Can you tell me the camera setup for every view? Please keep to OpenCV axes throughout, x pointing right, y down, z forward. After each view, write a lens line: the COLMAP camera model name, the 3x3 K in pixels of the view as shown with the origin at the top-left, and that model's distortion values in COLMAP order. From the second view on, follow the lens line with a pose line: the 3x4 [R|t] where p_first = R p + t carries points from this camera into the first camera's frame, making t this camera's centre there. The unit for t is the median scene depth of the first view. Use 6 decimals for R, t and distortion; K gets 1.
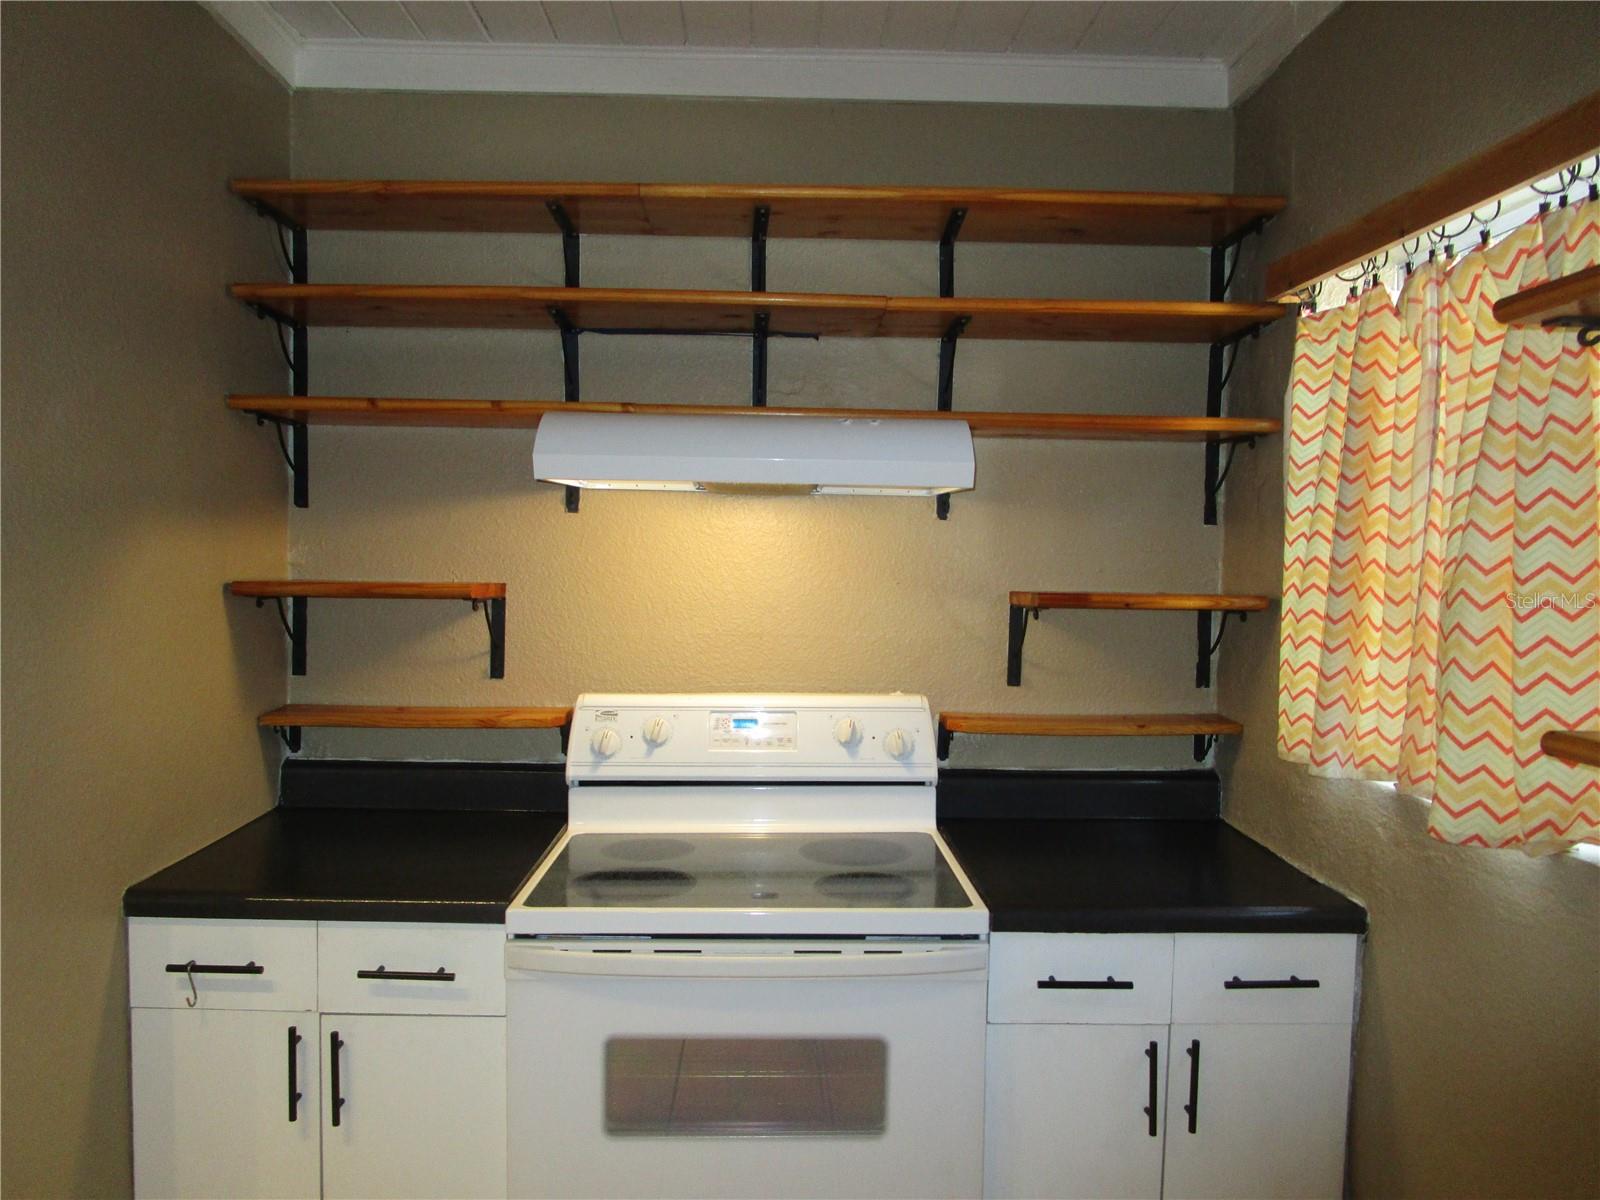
lens RADIAL K [[1149.5, 0, 794.8], [0, 1149.5, 605.6], [0, 0, 1]] dist [-0.020731, 0.008305]
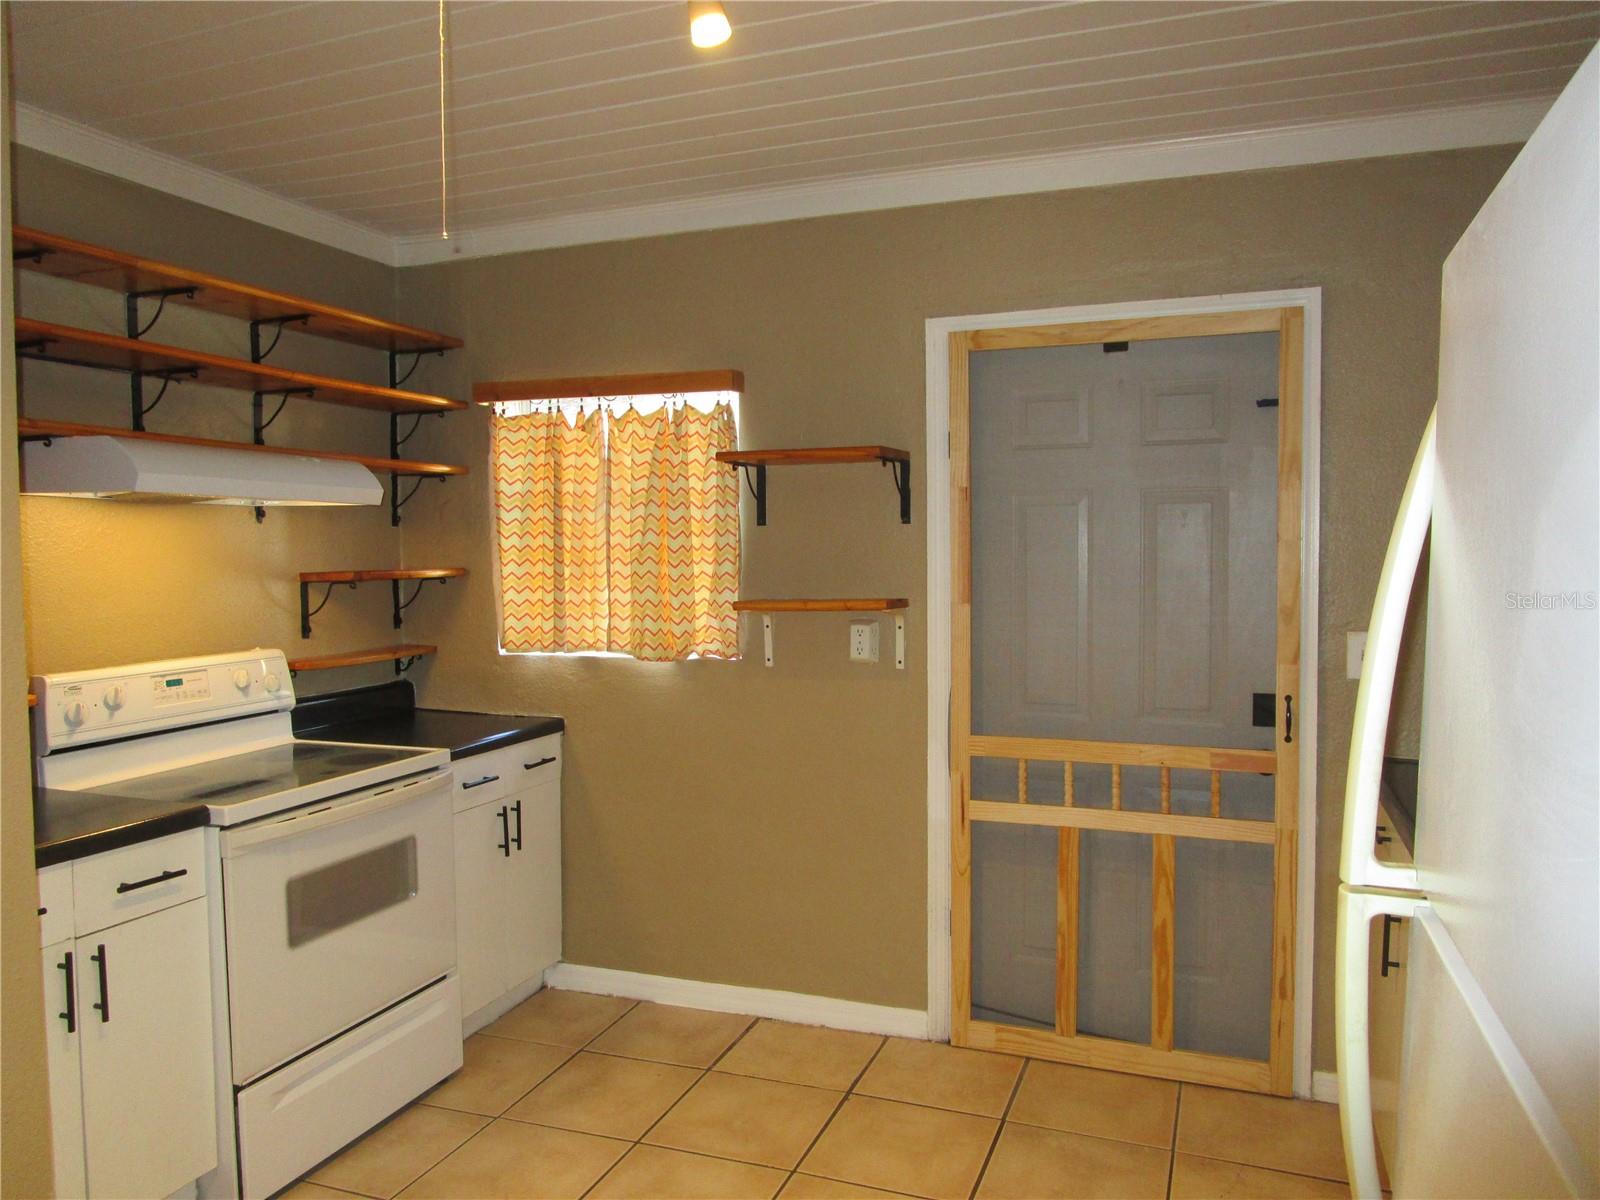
lens RADIAL K [[1149.5, 0, 799.9], [0, 1149.5, 602.3], [0, 0, 1]] dist [-0.020731, 0.008305]
pose [[0.368067, -0.058584, 0.927952, -0.966576], [0.054747, 0.997647, 0.041269, -0.000583], [-0.928186, 0.035613, 0.370409, -0.119717]]
